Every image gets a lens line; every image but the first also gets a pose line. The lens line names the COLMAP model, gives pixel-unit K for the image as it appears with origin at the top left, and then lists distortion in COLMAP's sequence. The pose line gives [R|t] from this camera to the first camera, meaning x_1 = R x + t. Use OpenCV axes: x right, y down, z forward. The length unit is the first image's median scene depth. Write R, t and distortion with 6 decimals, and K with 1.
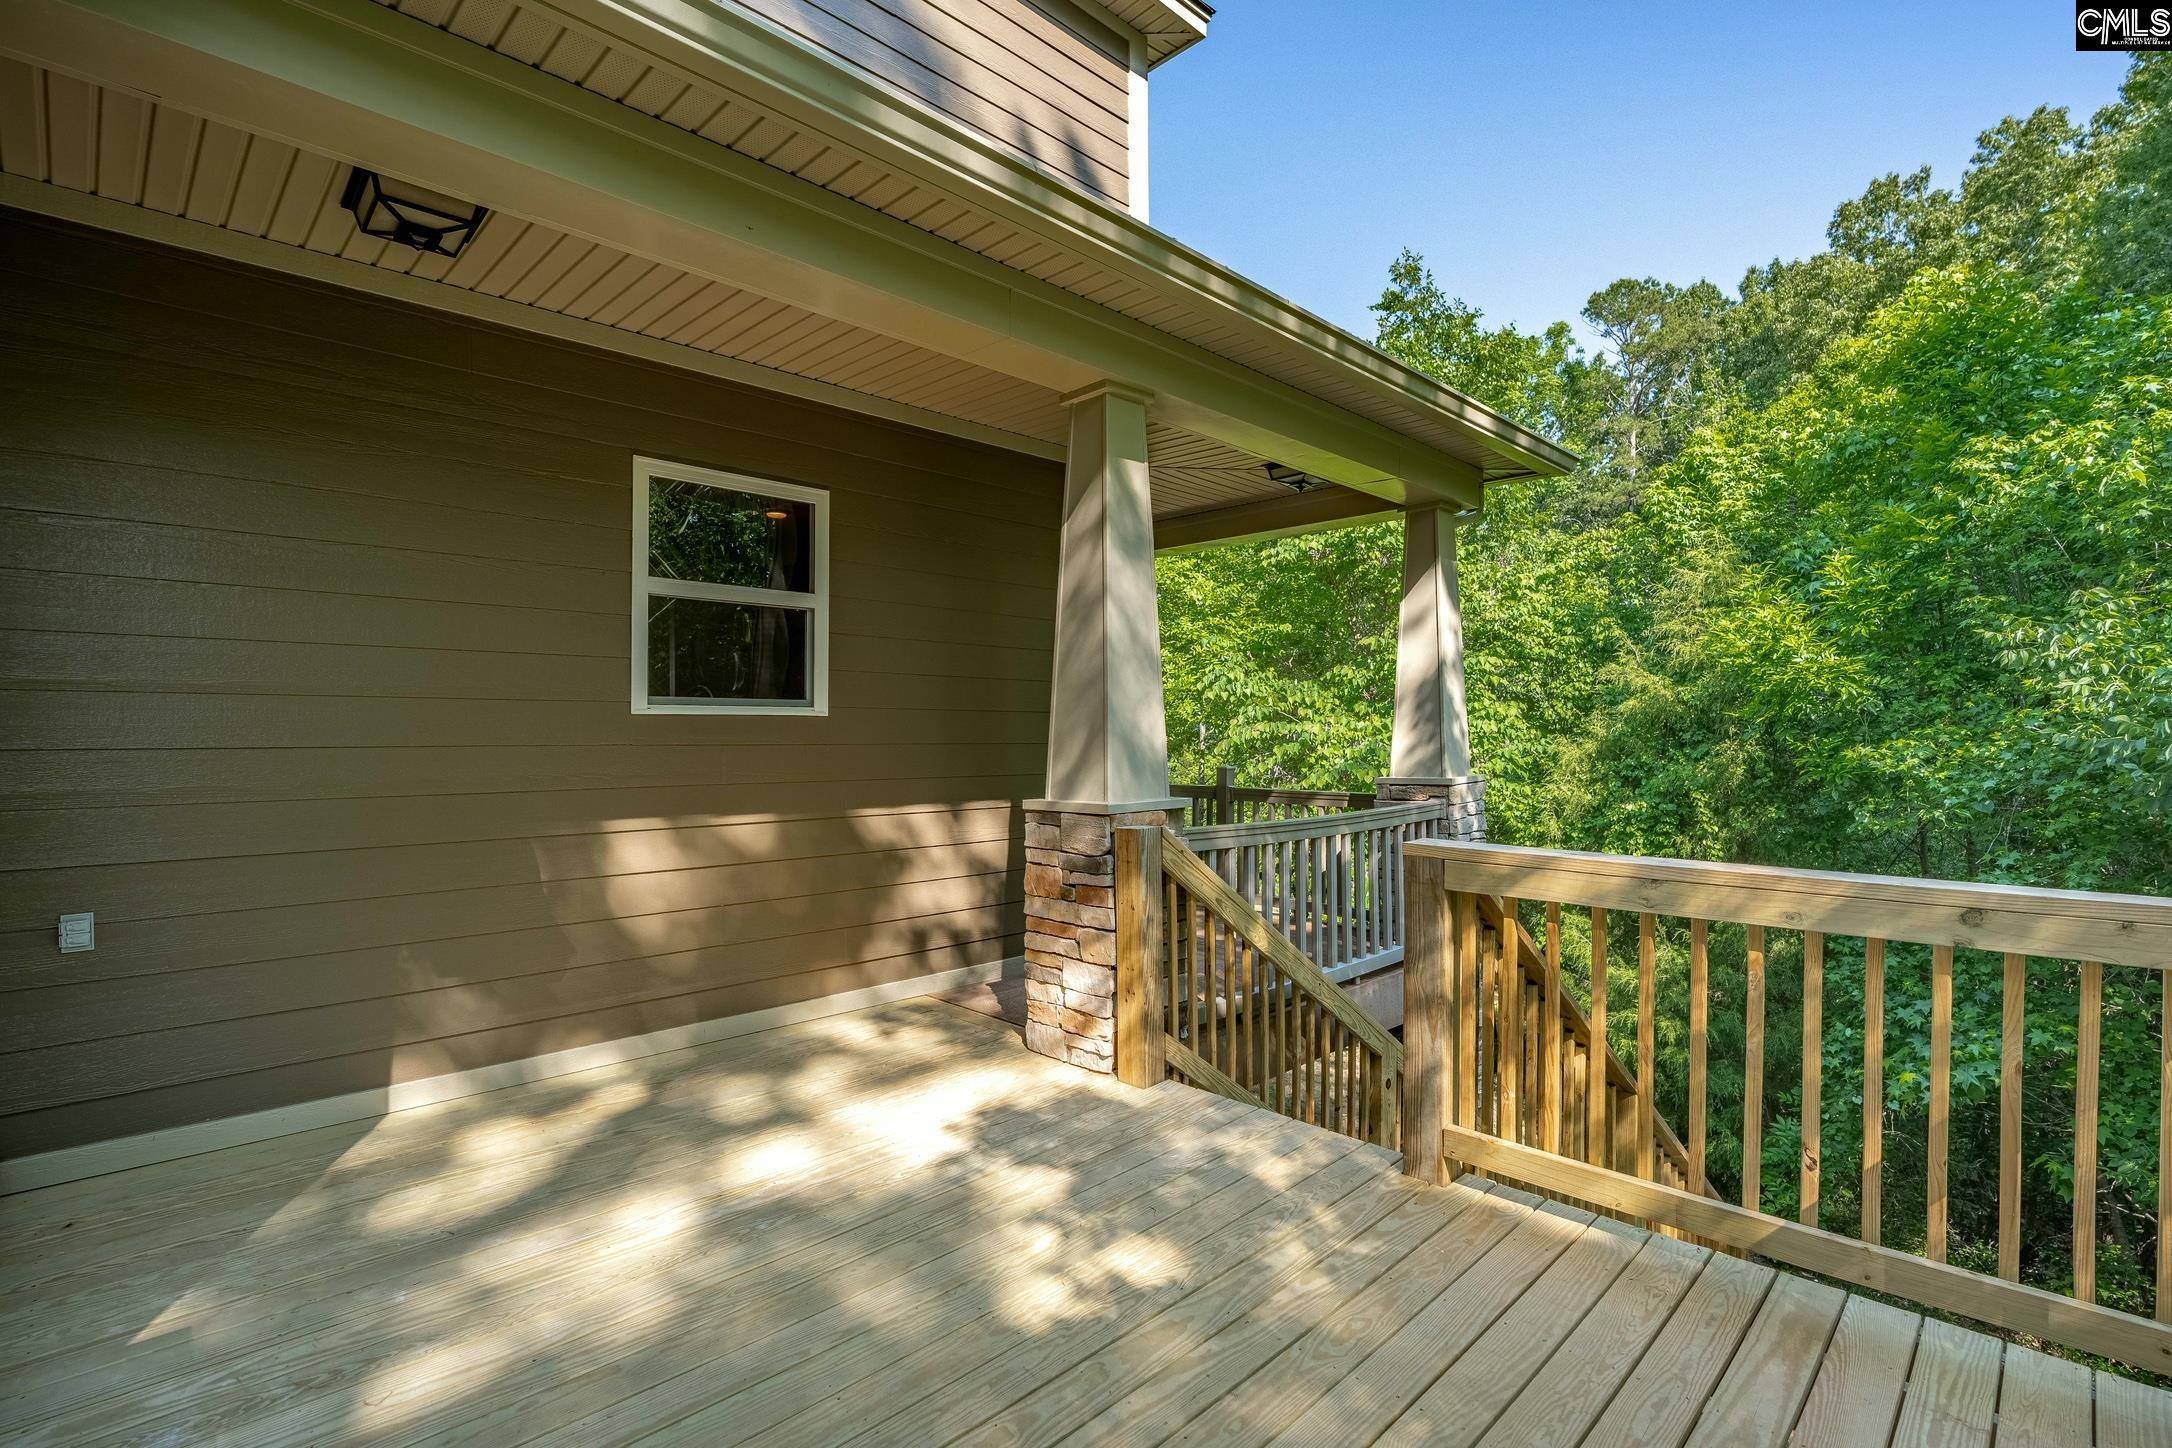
lens RADIAL K [[1022.9, 0, 1085.6], [0, 1022.9, 699.9], [0, 0, 1]] dist [-0.014202, 0.002452]
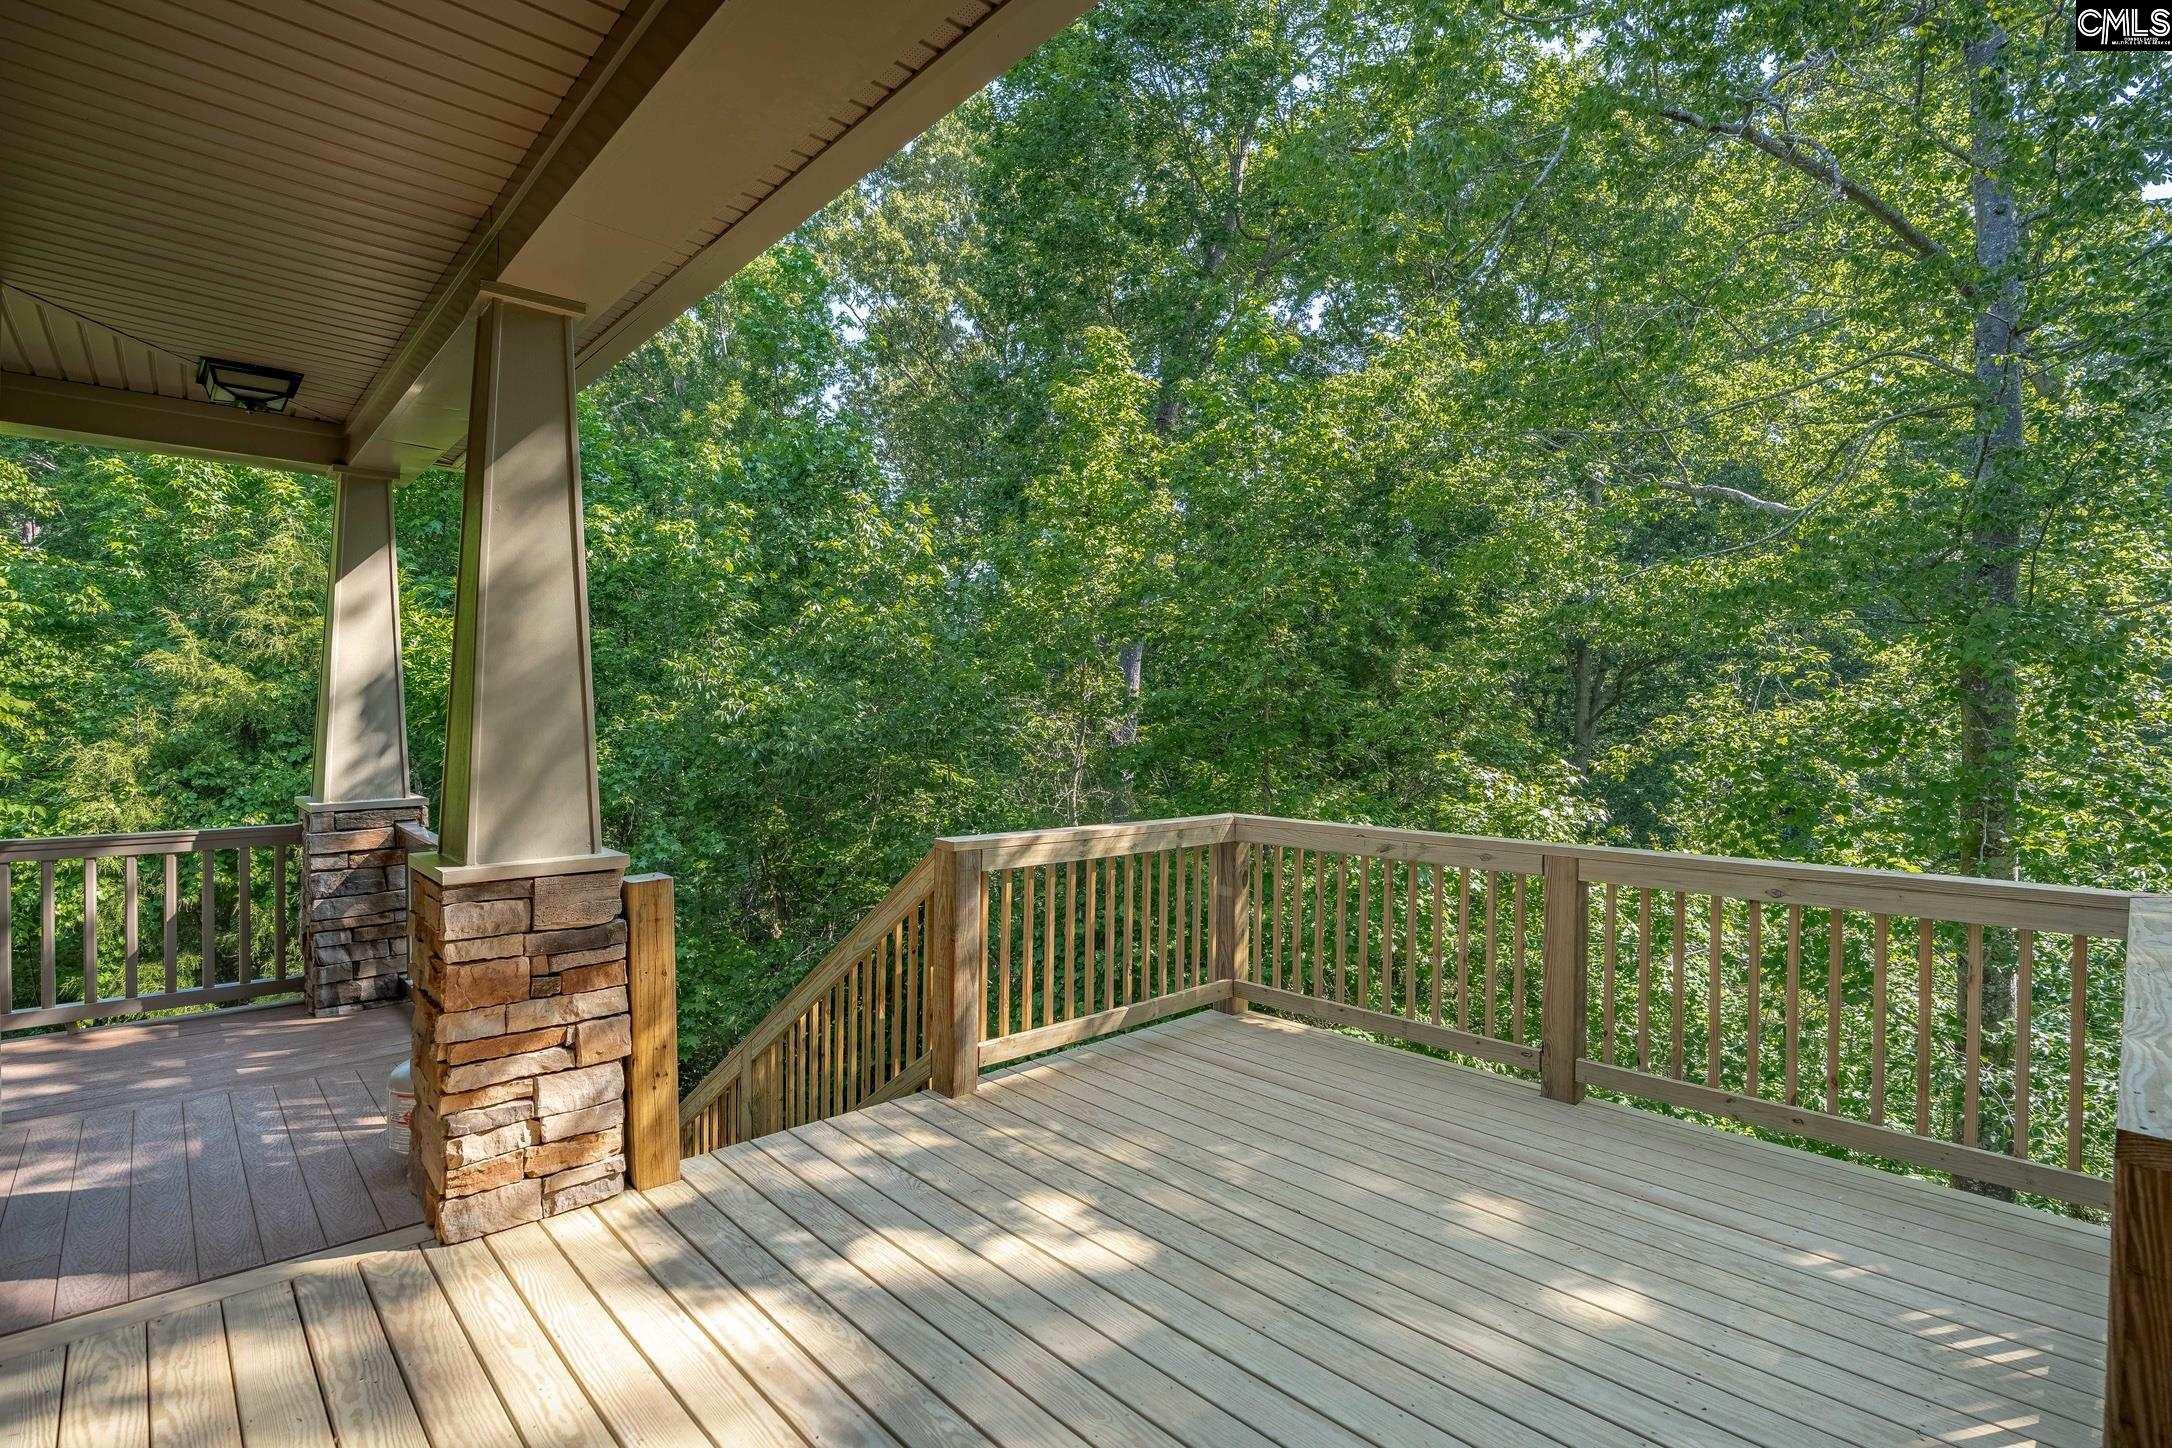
lens RADIAL K [[1022.9, 0, 1089.3], [0, 1022.9, 727.3], [0, 0, 1]] dist [-0.014202, 0.002452]
pose [[0.027928, -0.002617, 0.999607, -0.287654], [-0.037138, 0.999303, 0.003653, -0.004357], [-0.998920, -0.037225, 0.027812, 0.238989]]
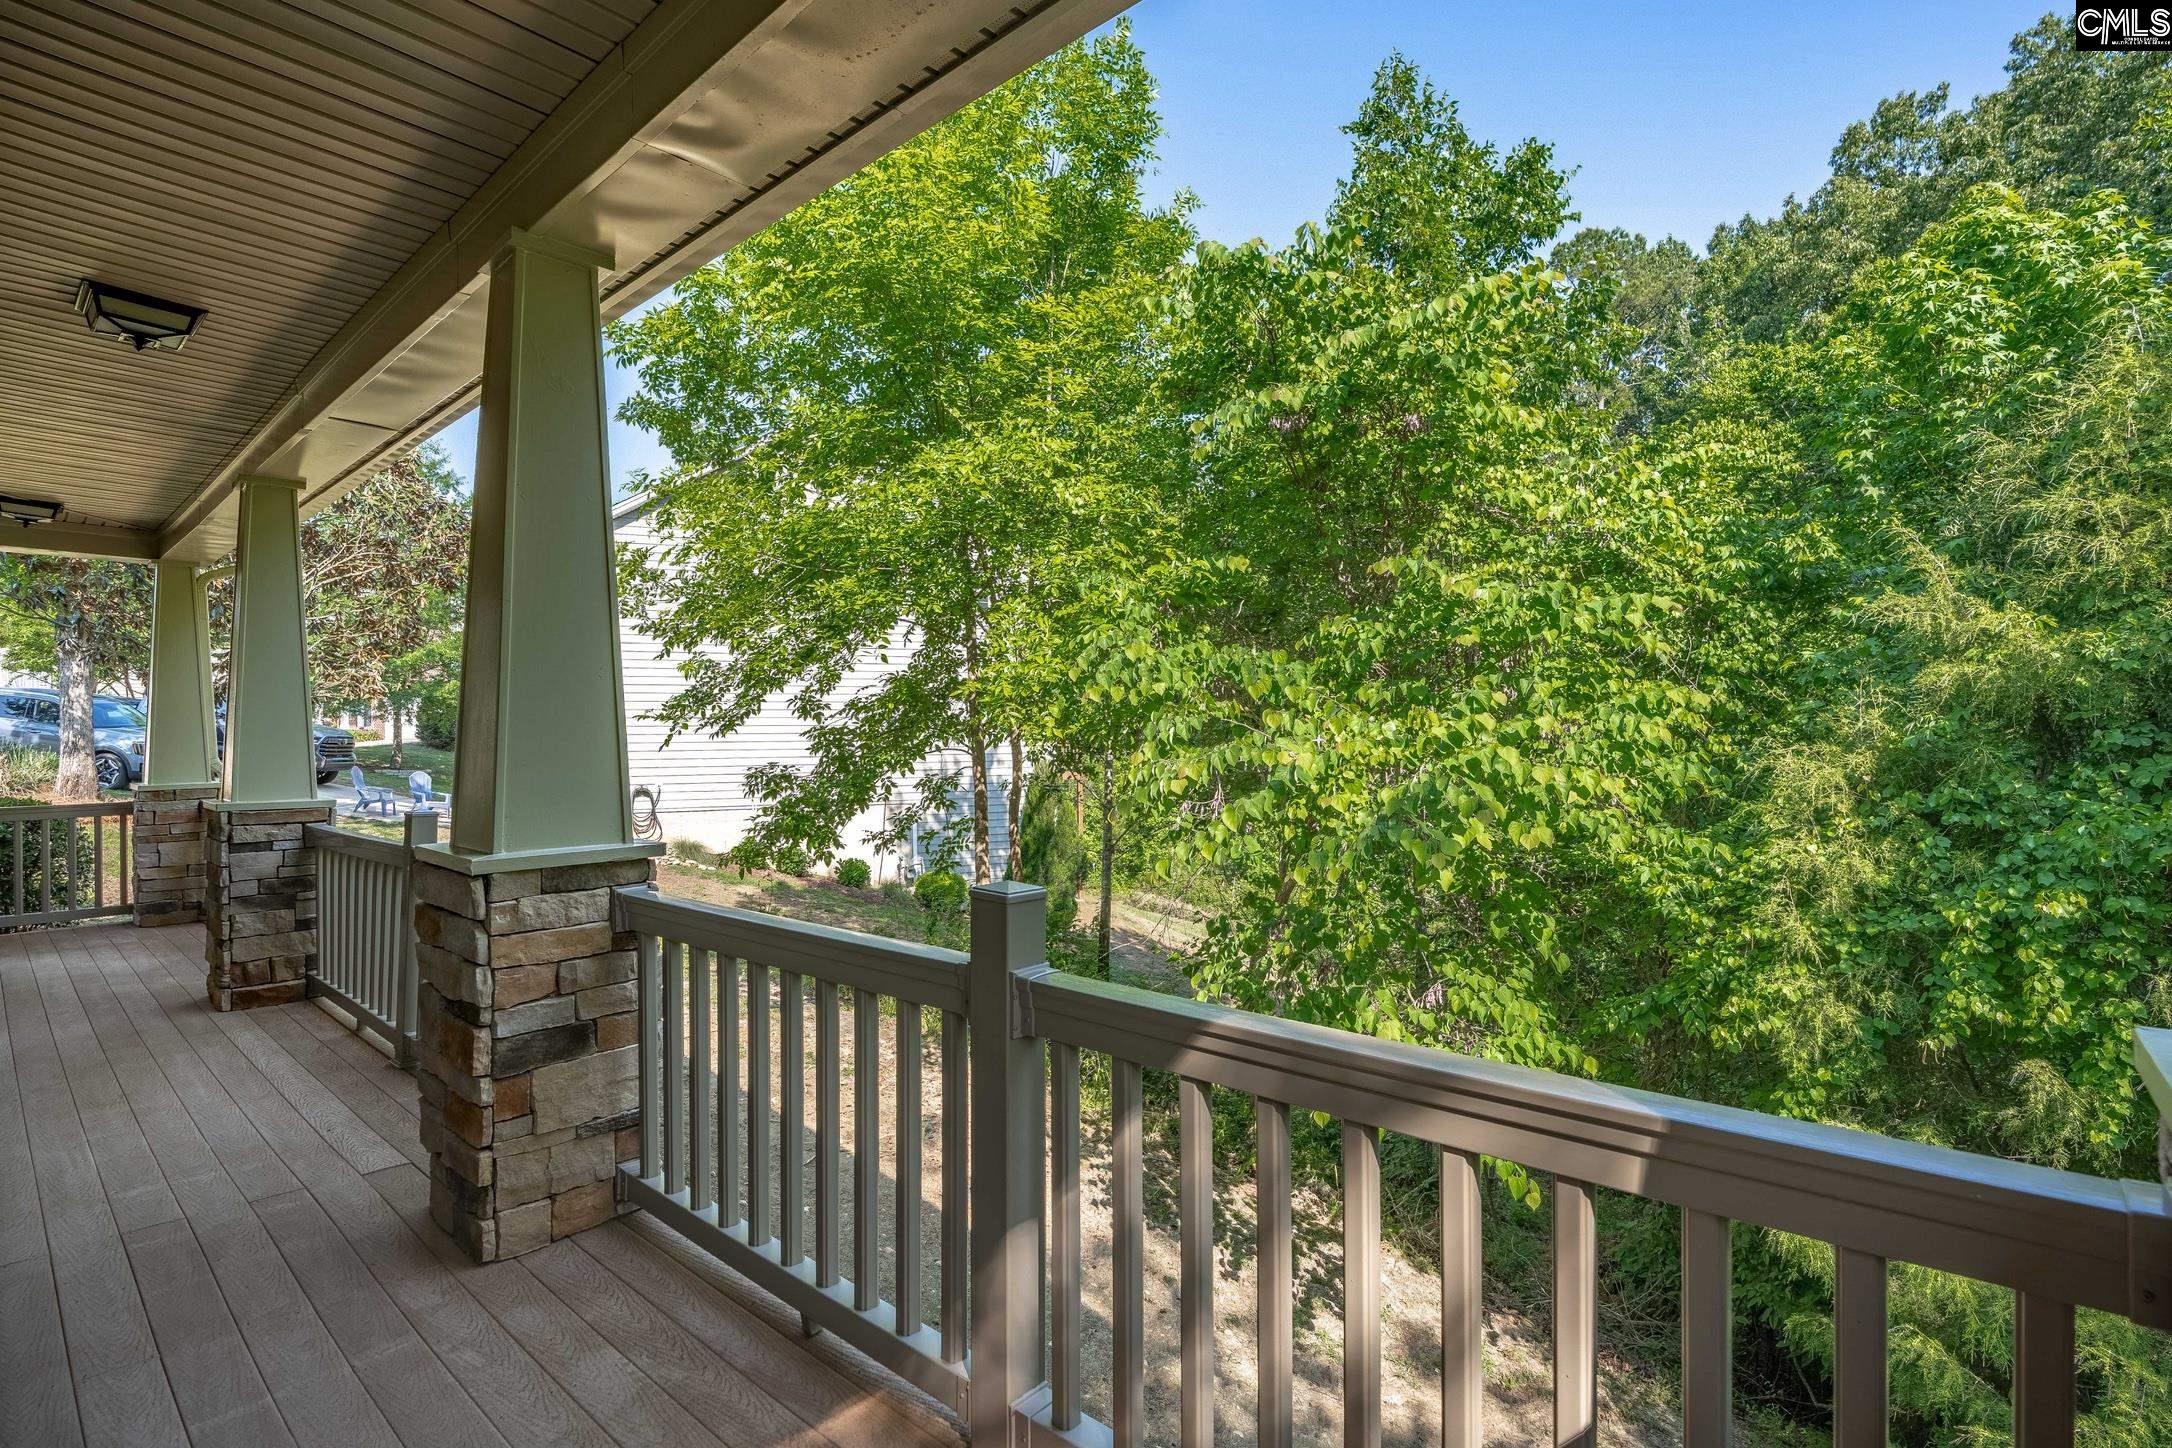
lens RADIAL K [[1022.9, 0, 1090.5], [0, 1022.9, 738.2], [0, 0, 1]] dist [-0.014202, 0.002452]
pose [[0.997497, -0.009256, 0.070100, 0.096209], [0.006906, 0.999408, 0.033692, 0.016107], [-0.070370, -0.033124, 0.996971, 0.556471]]
